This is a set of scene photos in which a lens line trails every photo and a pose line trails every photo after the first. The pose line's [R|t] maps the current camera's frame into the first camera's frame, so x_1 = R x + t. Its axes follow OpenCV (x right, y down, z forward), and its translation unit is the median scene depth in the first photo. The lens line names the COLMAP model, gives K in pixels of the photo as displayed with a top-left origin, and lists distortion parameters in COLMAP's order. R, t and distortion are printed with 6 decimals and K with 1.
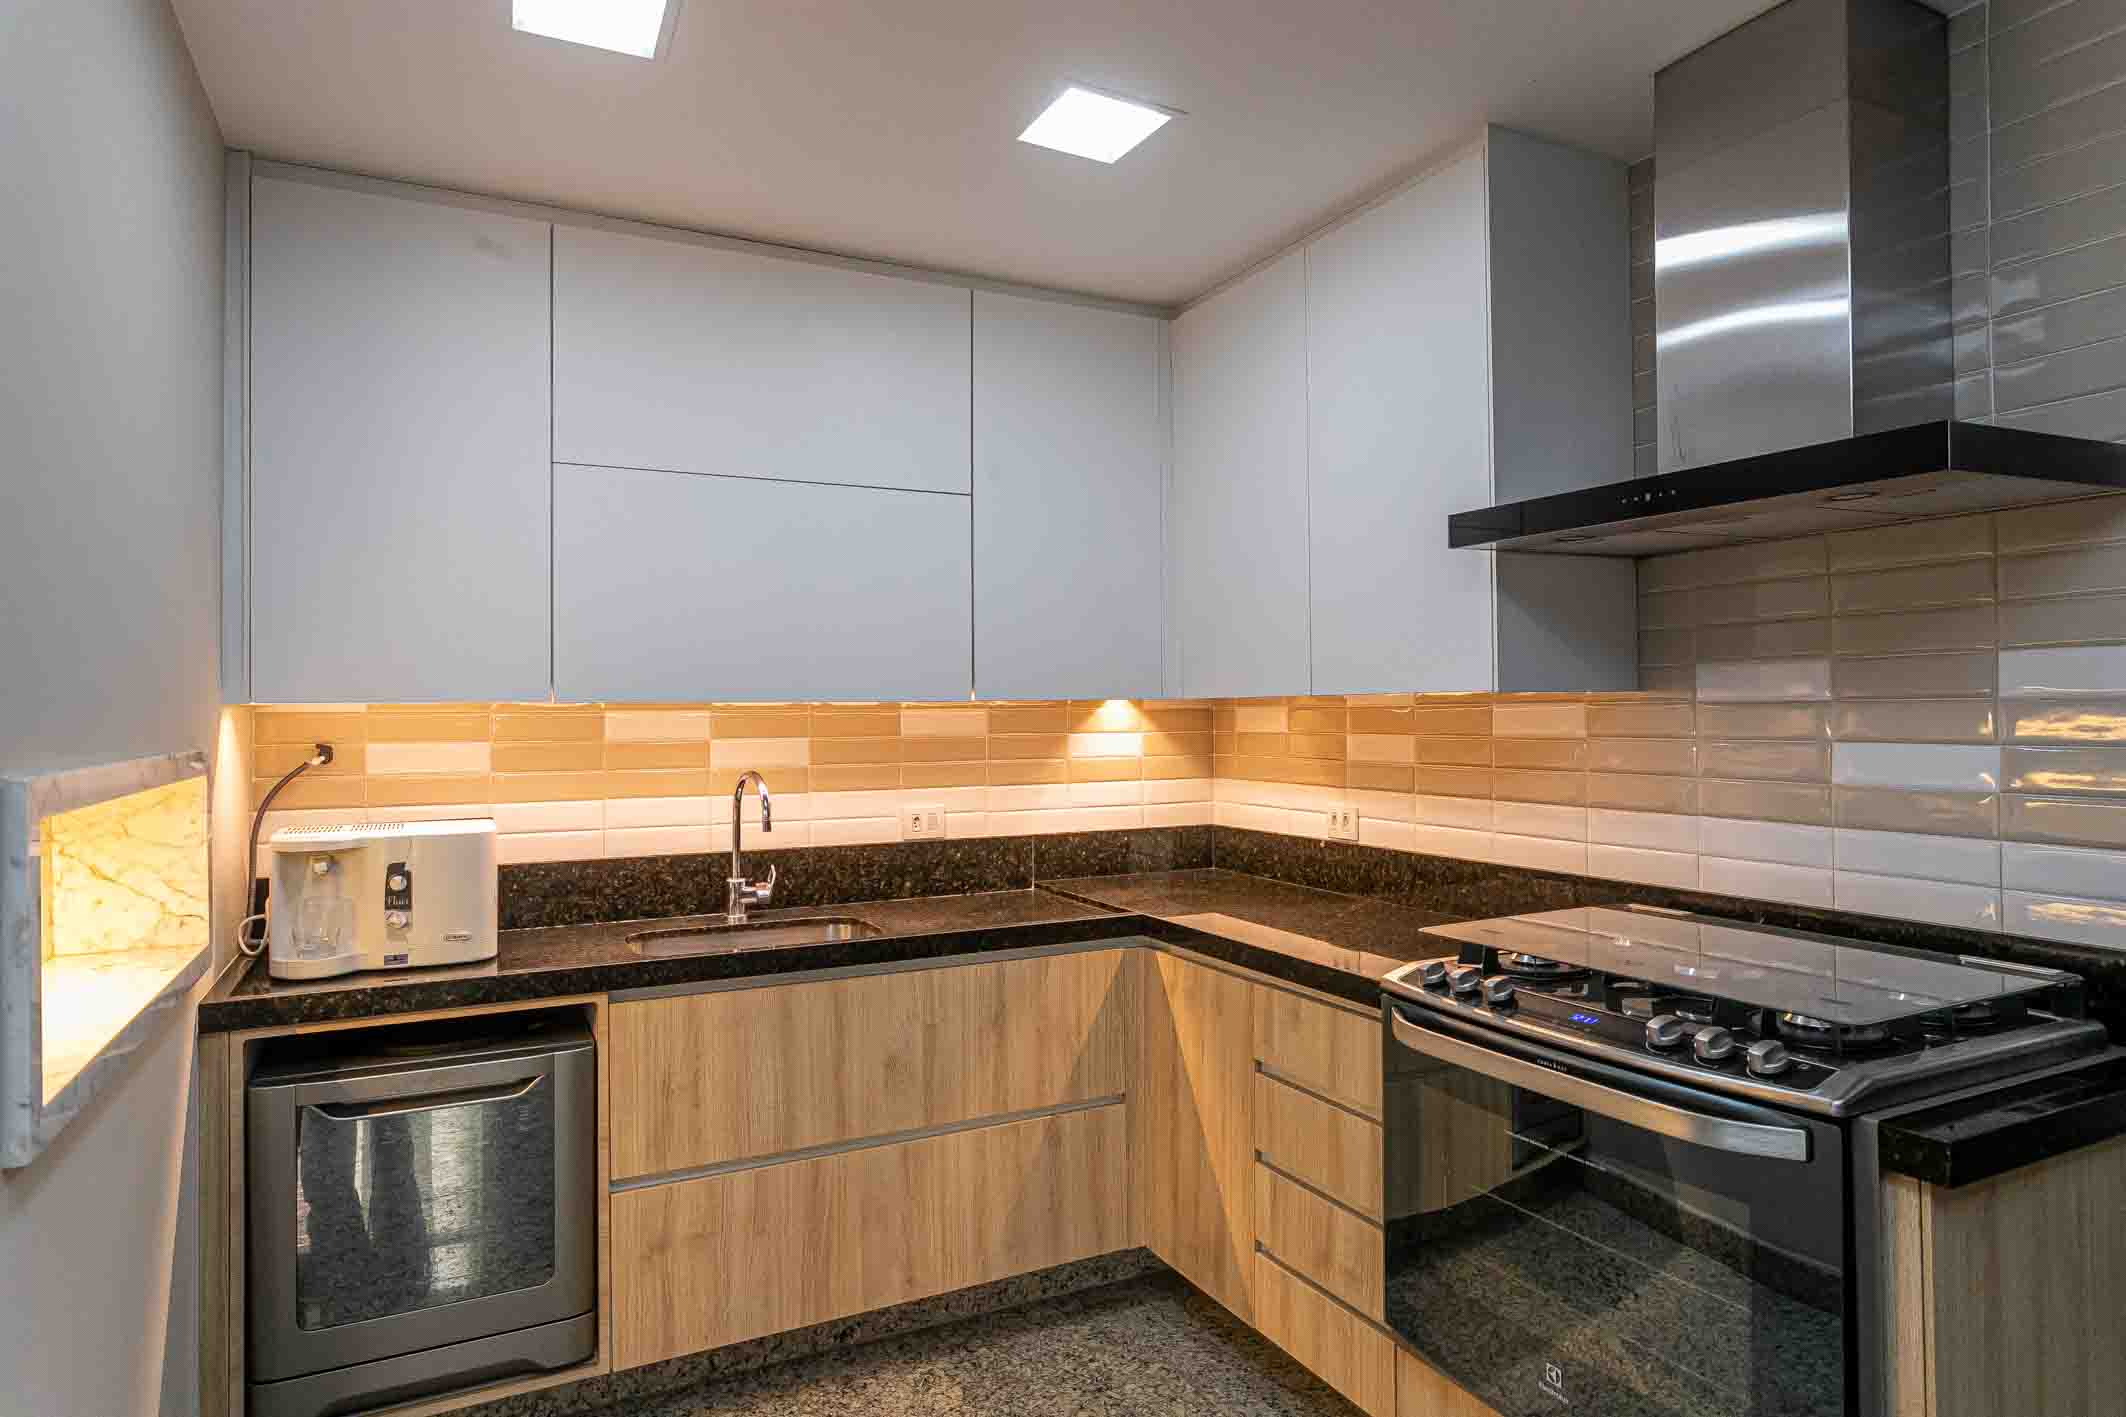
lens RADIAL K [[1240.1, 0, 1052.7], [0, 1240.1, 700.9], [0, 0, 1]] dist [-0.012119, 0.005497]
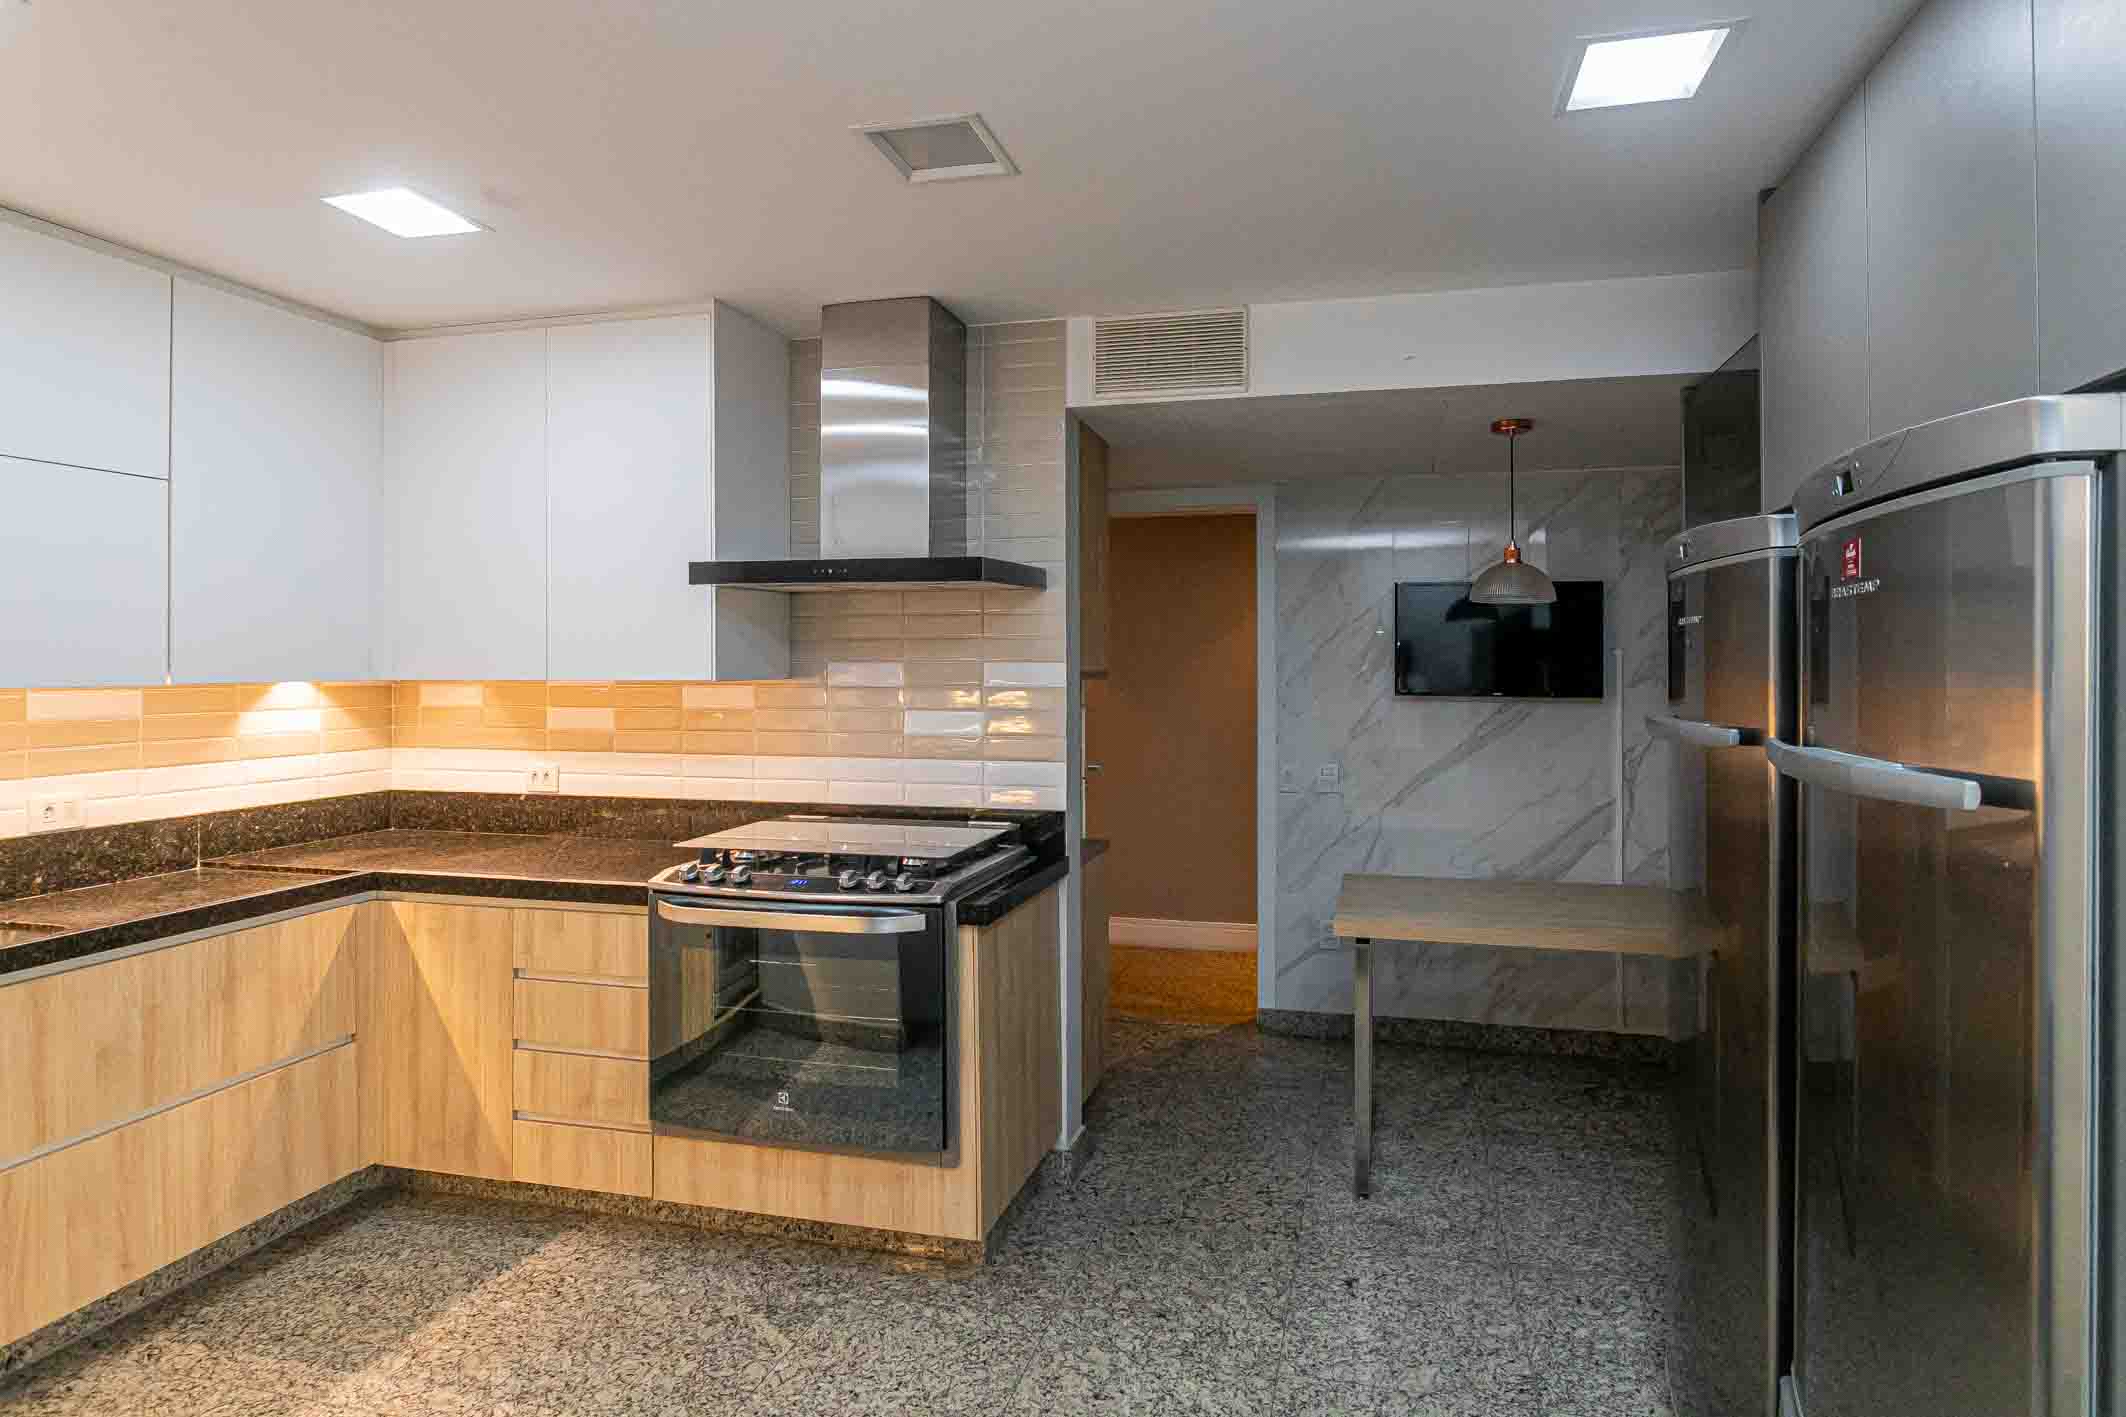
lens RADIAL K [[1111.7, 0, 1130.1], [0, 1111.7, 658.3], [0, 0, 1]] dist [0.026507, -0.000546]
pose [[0.649947, 0.010459, 0.759907, -0.291788], [-0.011627, 0.999925, -0.003818, -0.030788], [-0.759890, -0.006354, 0.650020, -0.219370]]
